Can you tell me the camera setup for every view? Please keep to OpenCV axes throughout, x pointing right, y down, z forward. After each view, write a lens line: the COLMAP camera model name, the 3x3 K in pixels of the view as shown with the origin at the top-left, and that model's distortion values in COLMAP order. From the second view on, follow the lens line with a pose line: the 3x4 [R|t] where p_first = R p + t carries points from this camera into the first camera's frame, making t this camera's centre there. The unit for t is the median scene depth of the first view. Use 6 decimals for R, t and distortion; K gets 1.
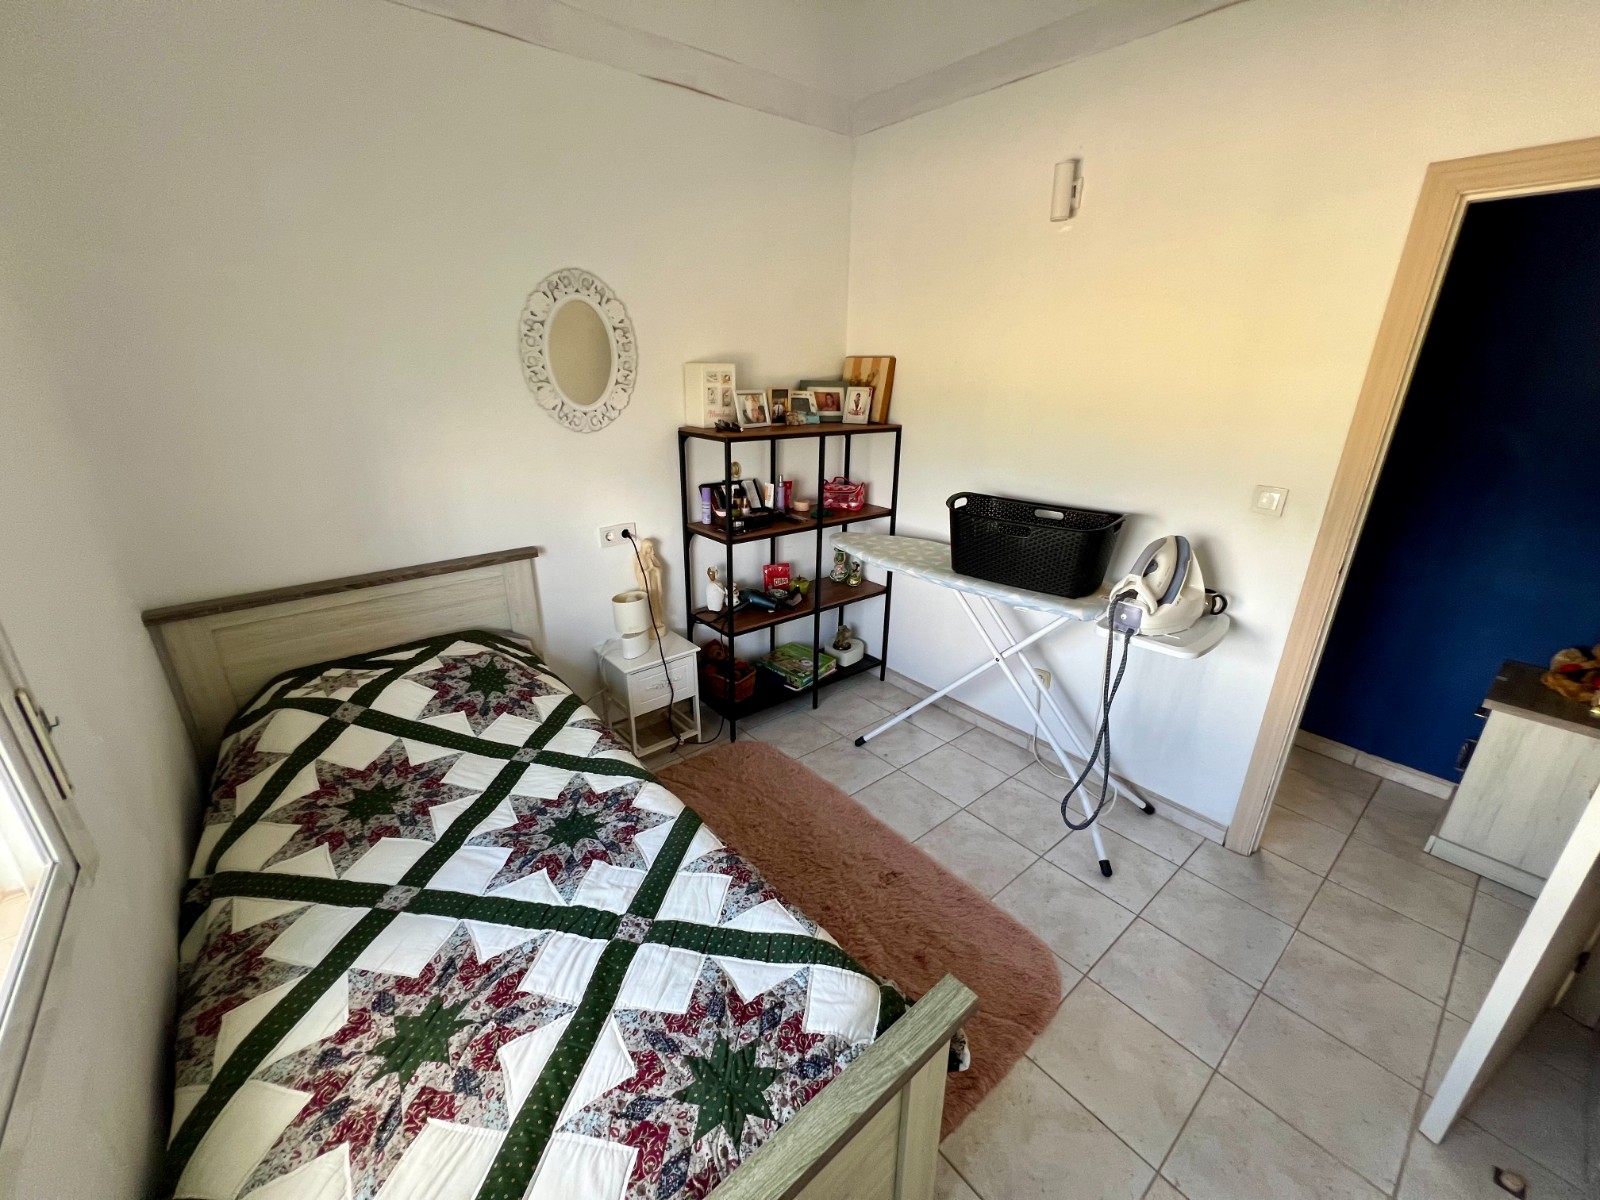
lens RADIAL K [[641.2, 0, 794.4], [0, 641.2, 600.2], [0, 0, 1]] dist [-0.002317, 0.001392]
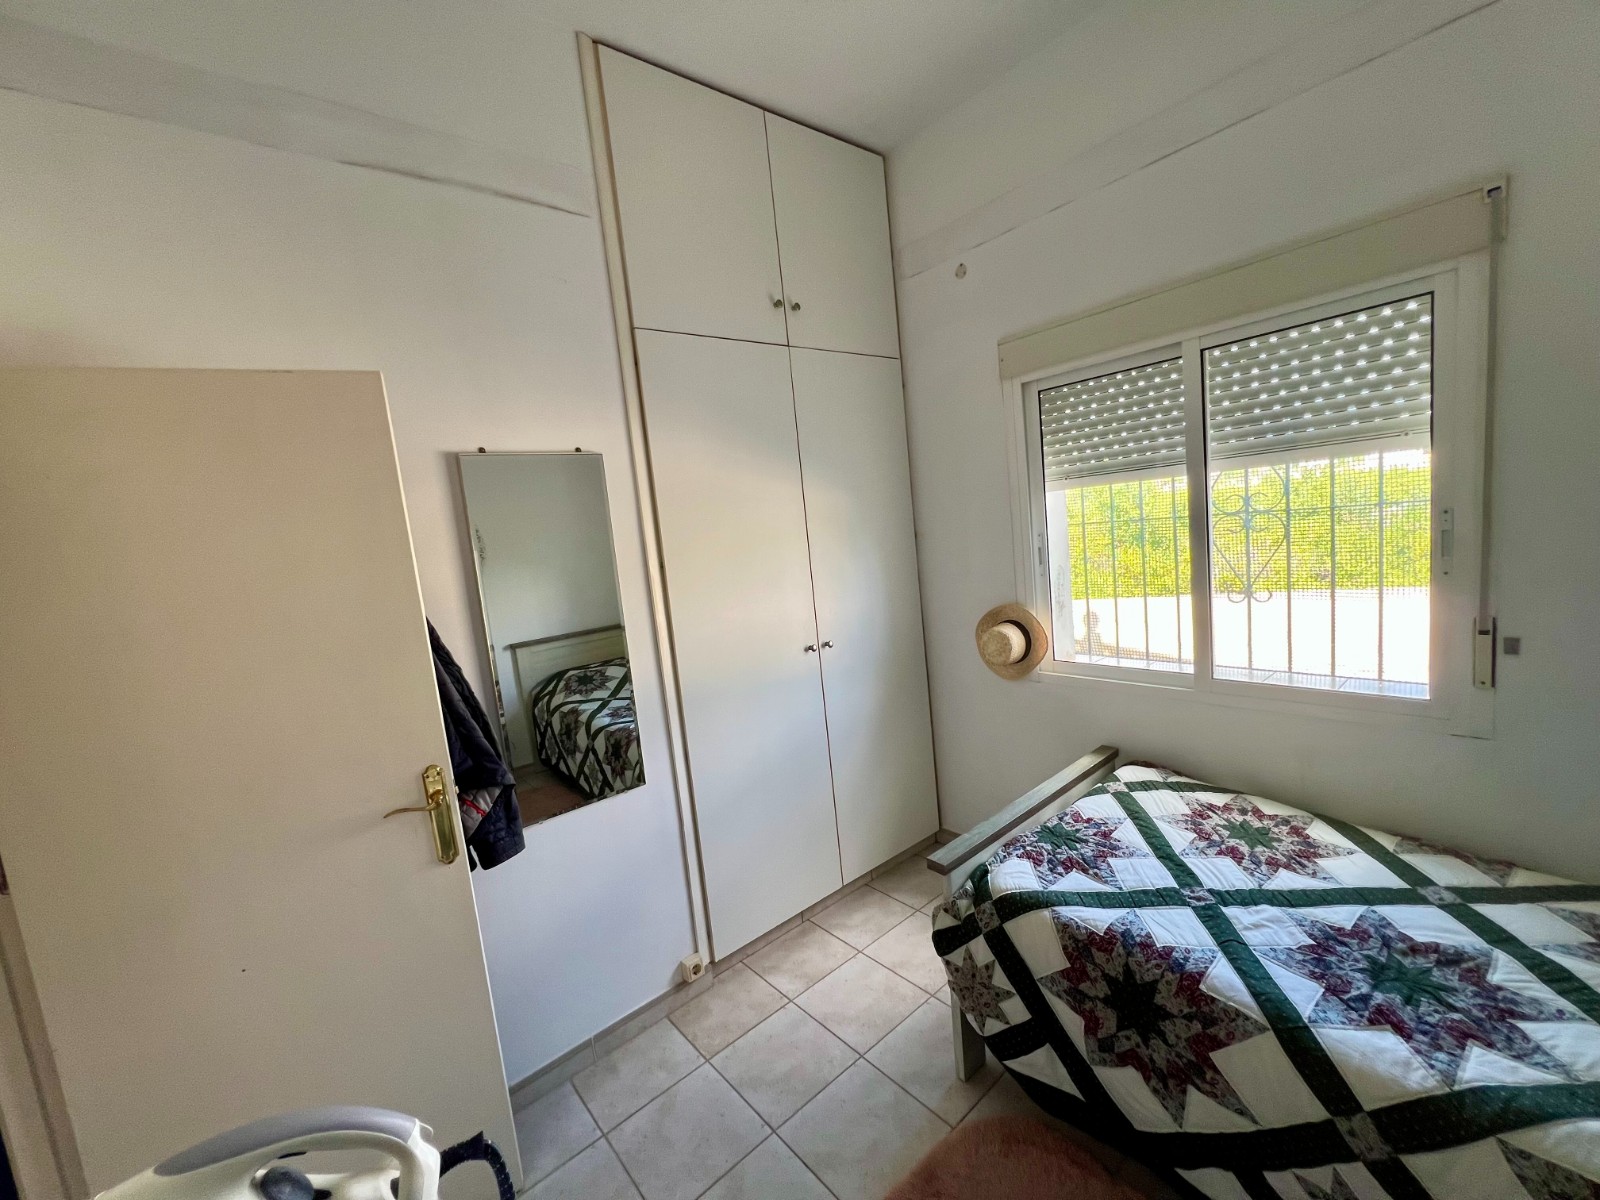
lens RADIAL K [[641.2, 0, 794.4], [0, 641.2, 600.2], [0, 0, 1]] dist [-0.002317, 0.001392]
pose [[-0.994833, 0.101311, 0.006559, 0.287186], [0.093078, 0.884371, 0.457410, -0.397410], [0.040540, 0.455657, -0.889232, 1.127582]]
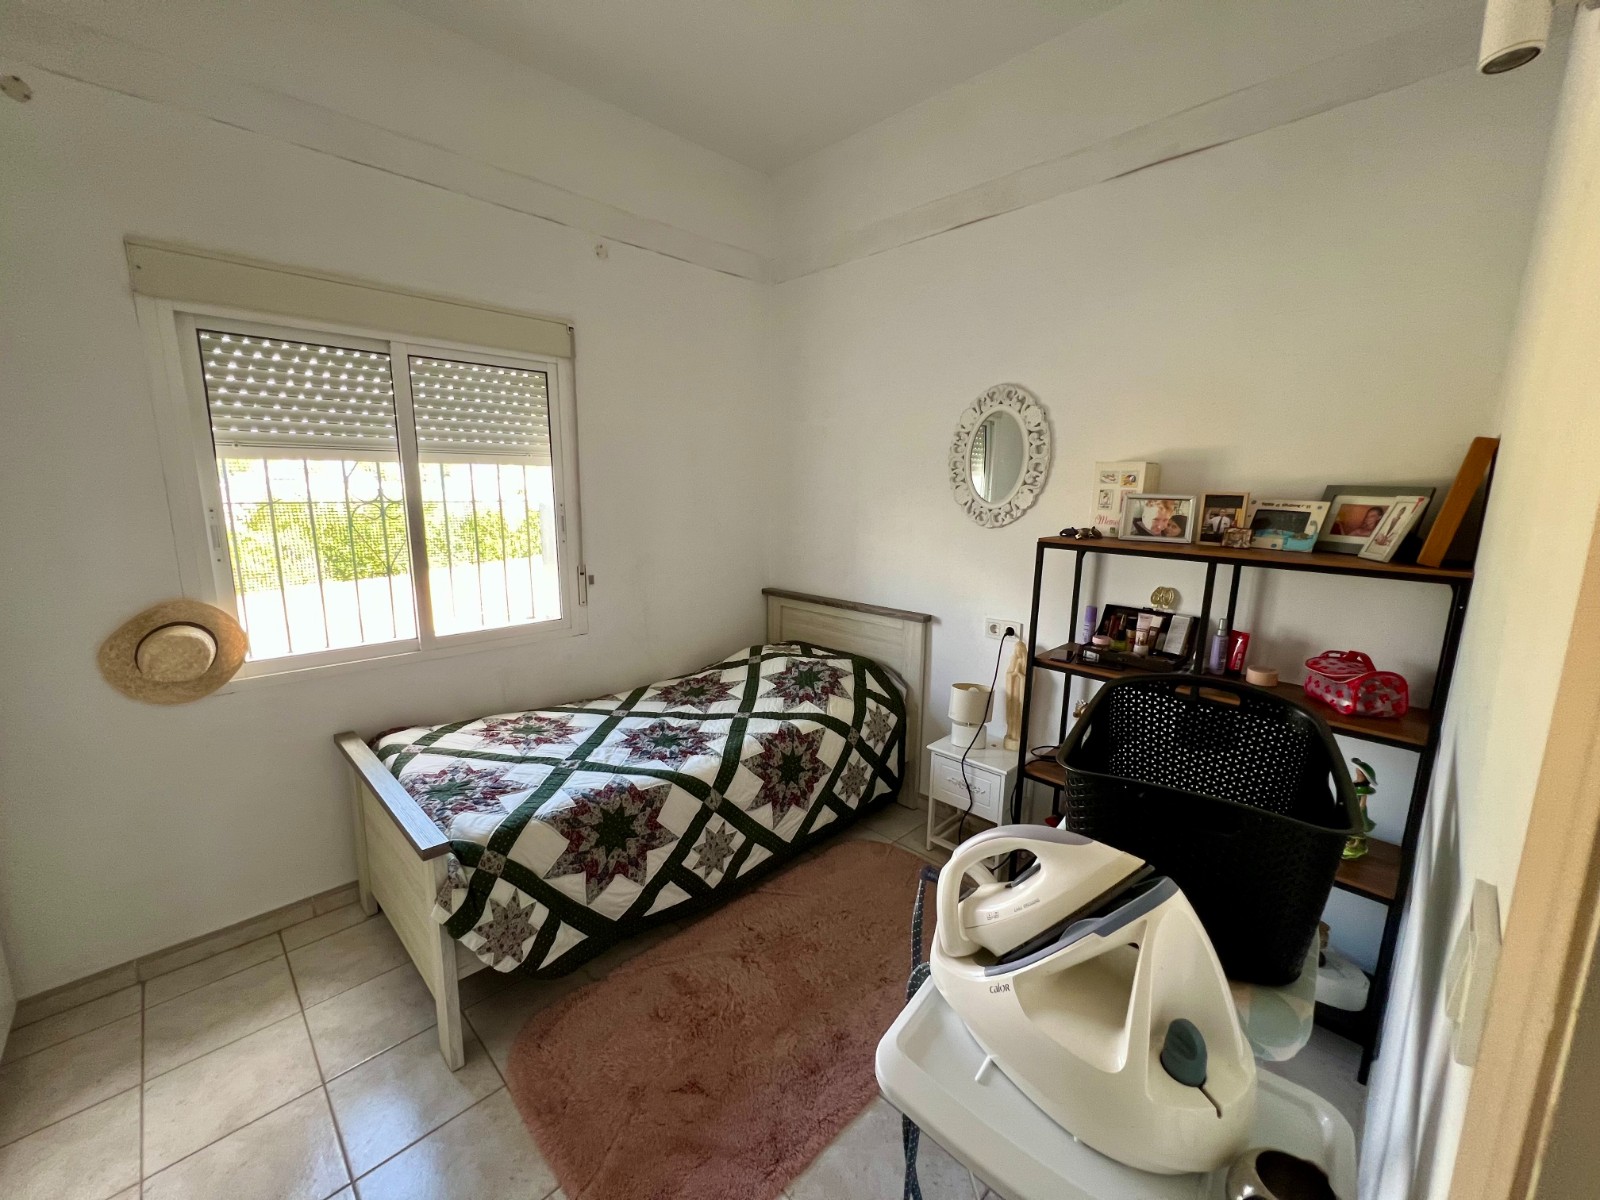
lens RADIAL K [[641.2, 0, 794.4], [0, 641.2, 600.2], [0, 0, 1]] dist [-0.002317, 0.001392]
pose [[0.086644, 0.169962, -0.981634, 0.897534], [-0.353817, 0.926354, 0.129161, -0.214504], [0.931293, 0.336128, 0.140398, 0.730721]]
